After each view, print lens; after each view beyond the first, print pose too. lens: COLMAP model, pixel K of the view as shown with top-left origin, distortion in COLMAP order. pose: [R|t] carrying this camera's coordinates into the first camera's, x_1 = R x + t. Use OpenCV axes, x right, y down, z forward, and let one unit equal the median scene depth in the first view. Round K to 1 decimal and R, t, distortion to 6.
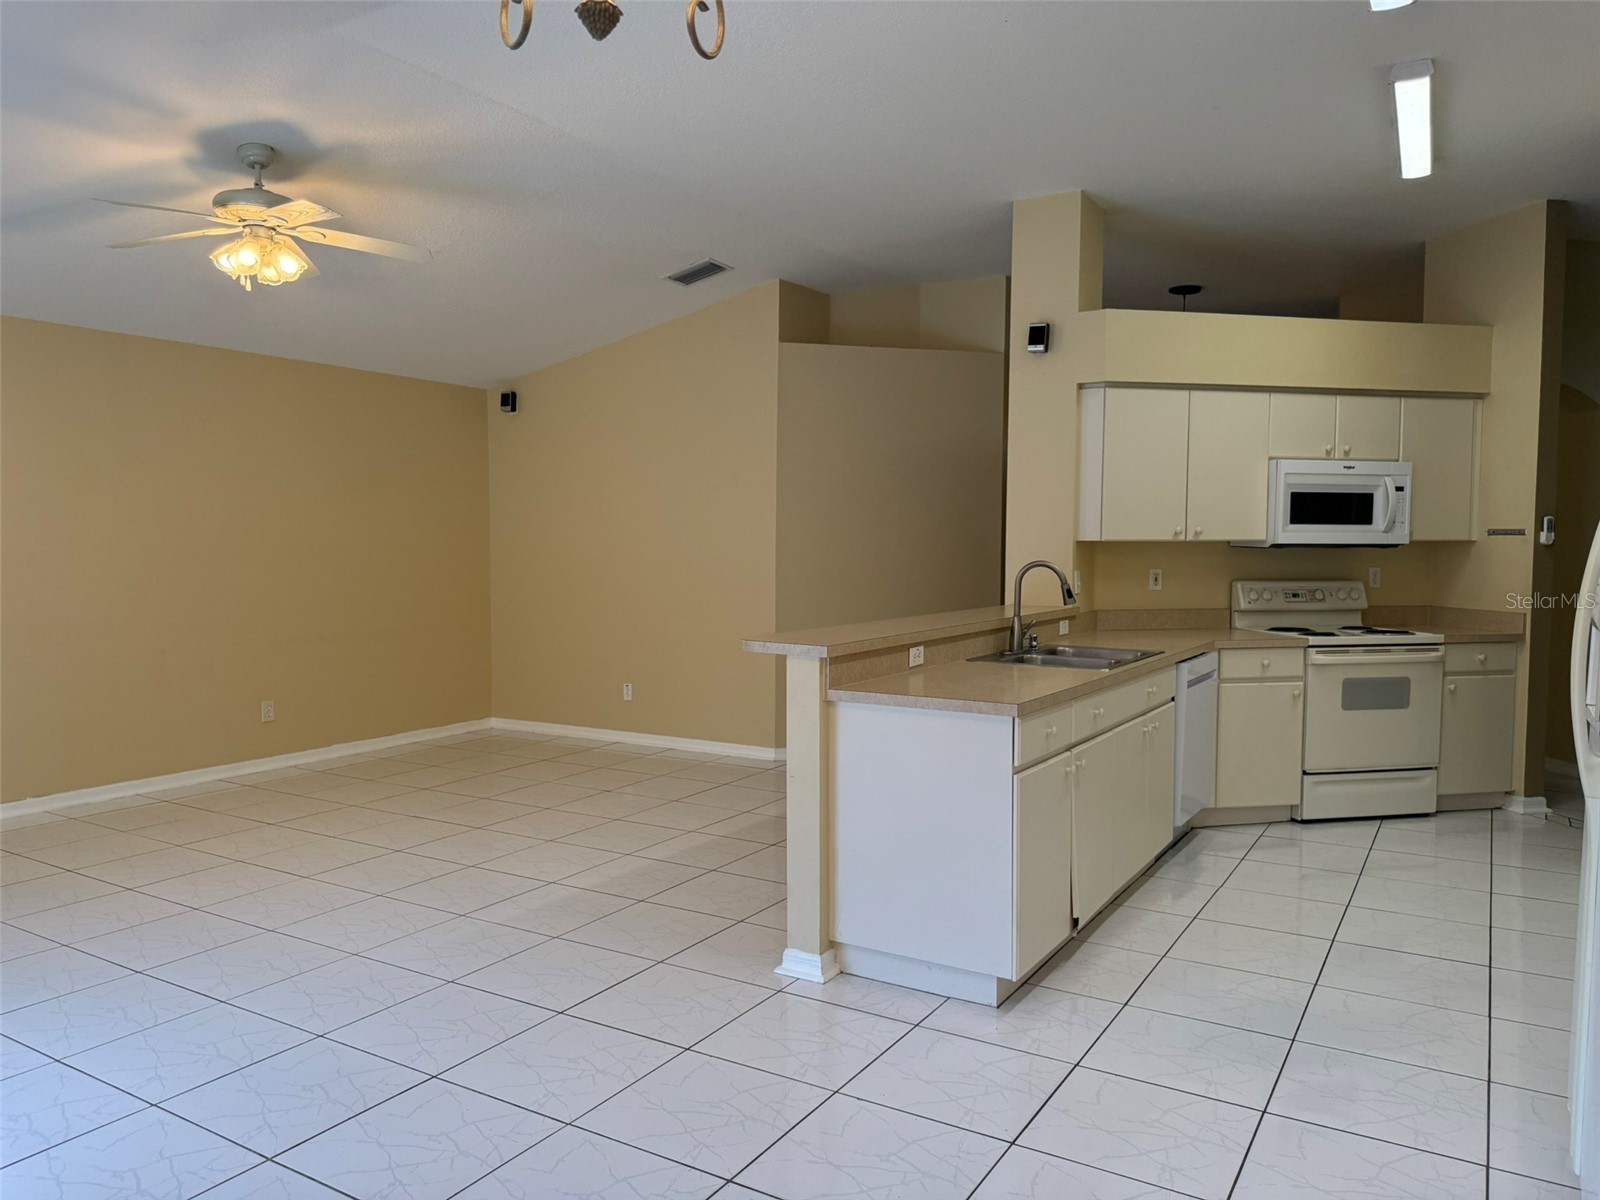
lens RADIAL K [[1130.9, 0, 782.4], [0, 1130.9, 644.5], [0, 0, 1]] dist [0.102276, -0.151797]
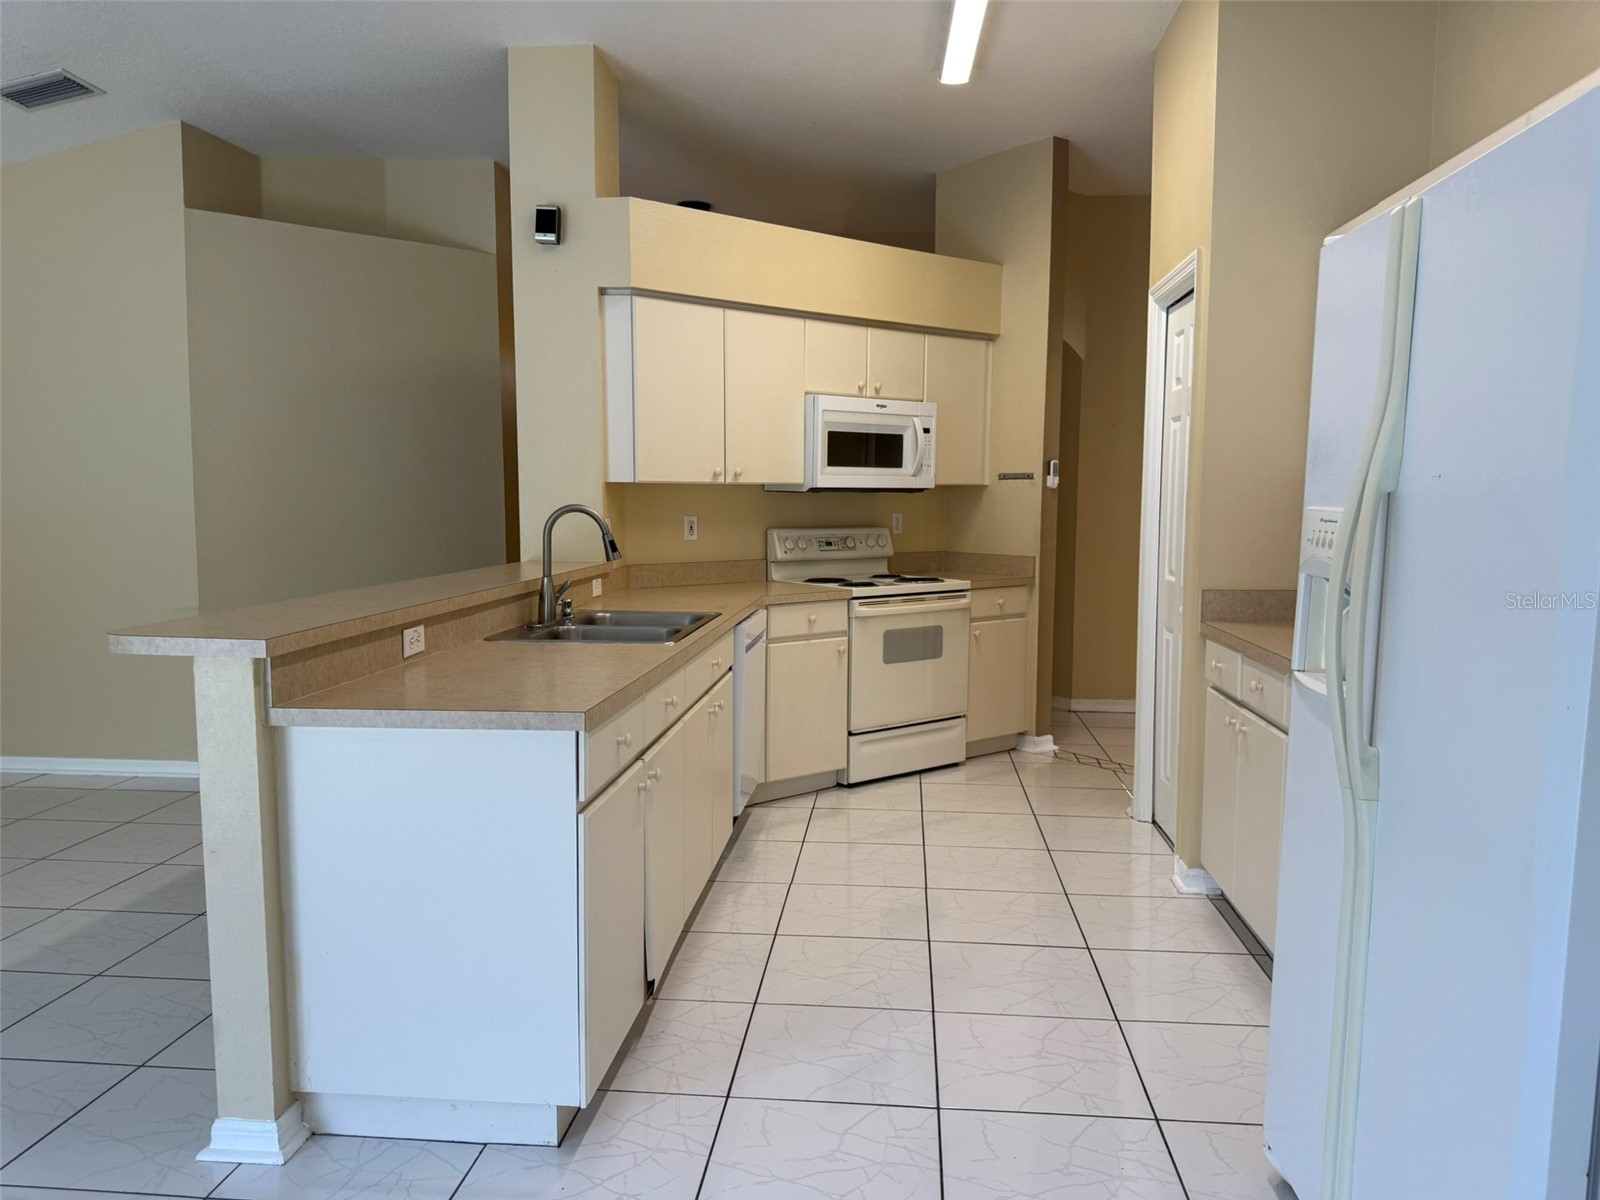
lens RADIAL K [[1125.6, 0, 800.0], [0, 1125.6, 600.0], [0, 0, 1]] dist [0.095809, -0.158128]
pose [[0.893514, -0.042363, 0.447032, 0.015047], [0.040964, 0.999079, 0.012801, -0.010300], [-0.447163, 0.006874, 0.894426, 0.205786]]
